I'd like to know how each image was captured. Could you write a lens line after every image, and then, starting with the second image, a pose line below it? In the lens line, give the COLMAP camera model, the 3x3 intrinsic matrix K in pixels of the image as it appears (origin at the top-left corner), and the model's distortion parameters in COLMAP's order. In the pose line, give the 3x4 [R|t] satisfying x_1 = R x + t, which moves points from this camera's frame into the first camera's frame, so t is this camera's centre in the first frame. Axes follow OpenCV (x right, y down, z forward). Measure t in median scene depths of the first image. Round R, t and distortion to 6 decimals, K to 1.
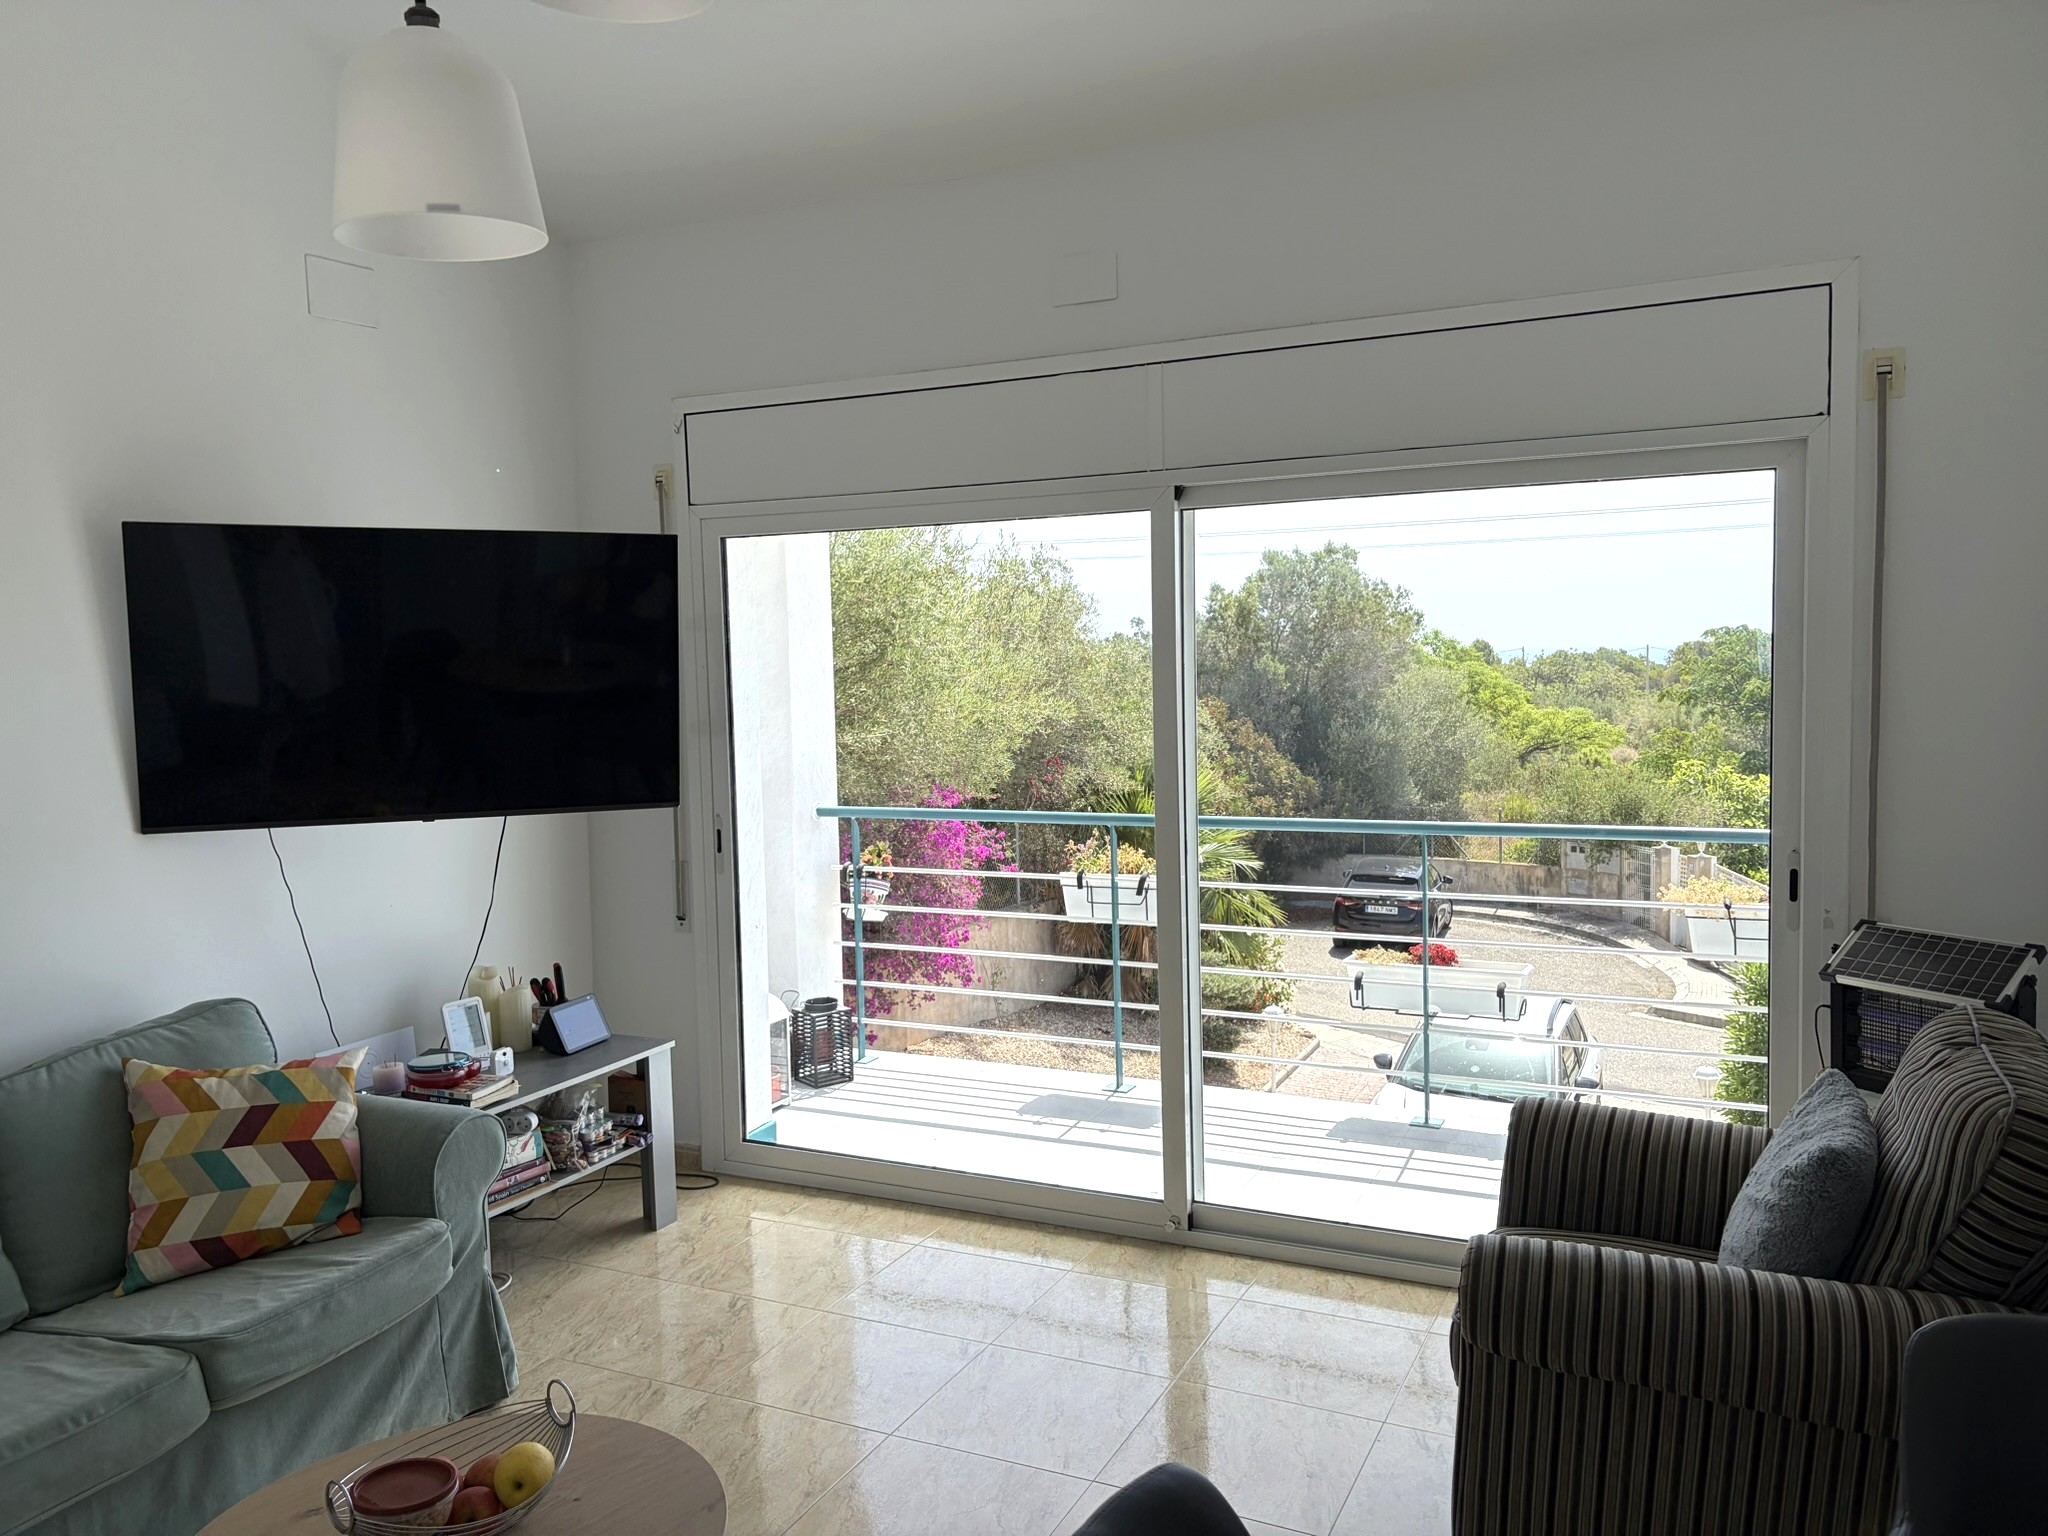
lens RADIAL K [[1540.6, 0, 1024.0], [0, 1540.6, 768.0], [0, 0, 1]] dist [0.049501, -0.065563]
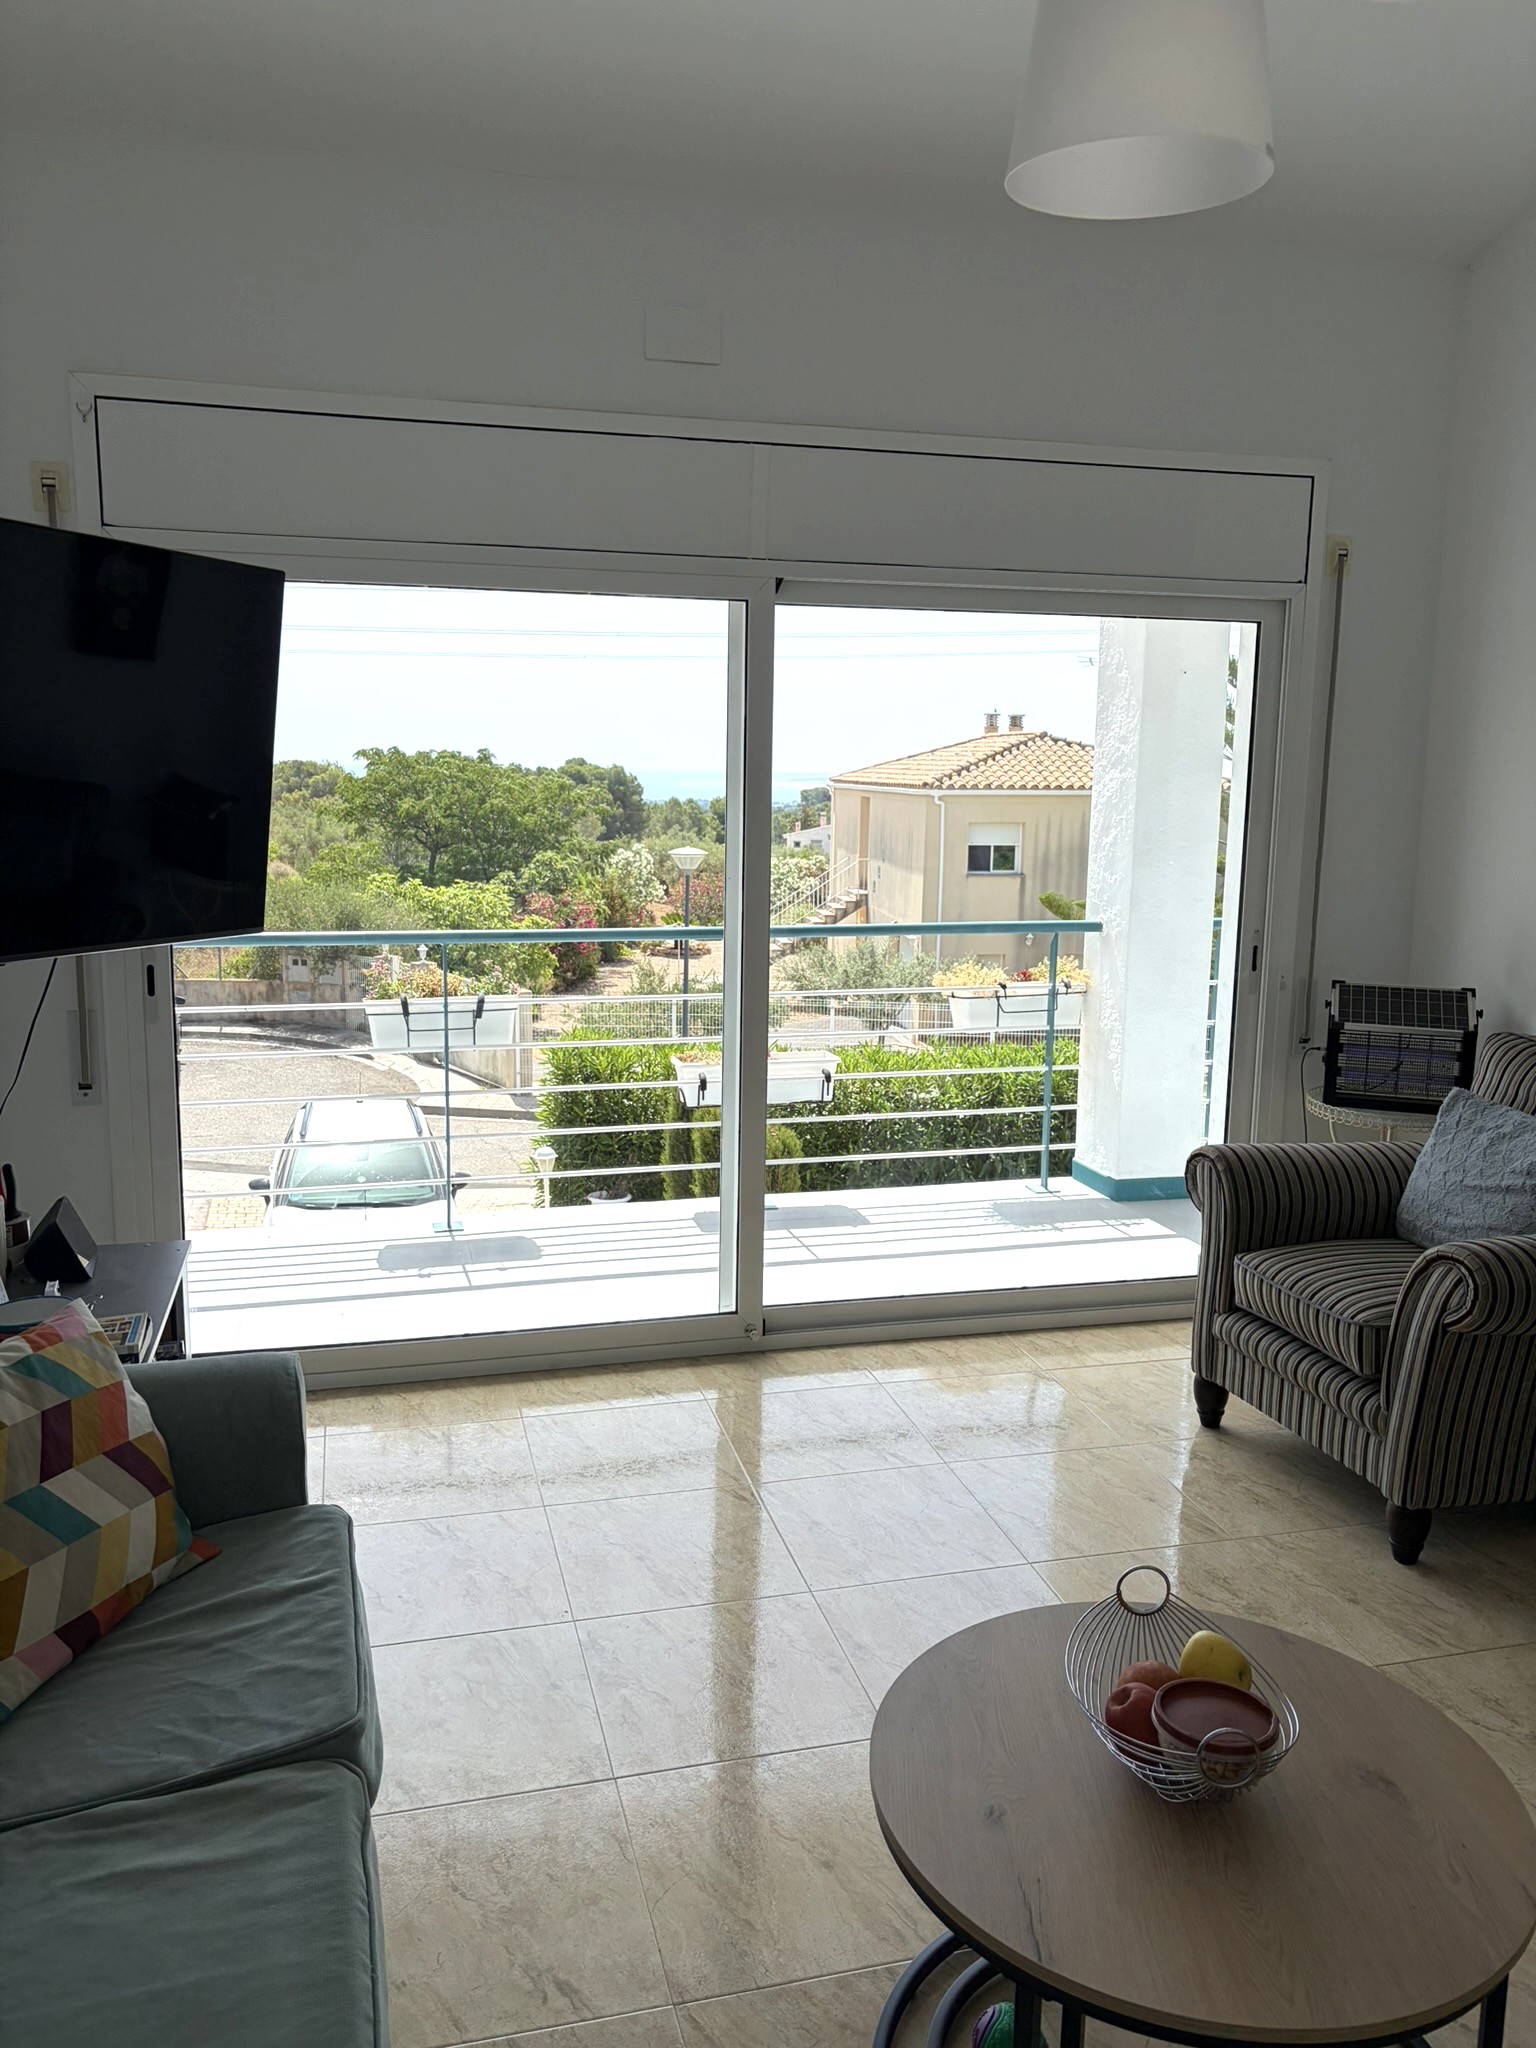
lens RADIAL K [[1528.4, 0, 768.0], [0, 1528.4, 1024.0], [0, 0, 1]] dist [0.027871, -0.067832]
pose [[0.757891, -0.075944, 0.647945, -0.479403], [0.016706, 0.995135, 0.097096, 0.000230], [-0.652167, -0.062764, 0.755473, 0.239295]]
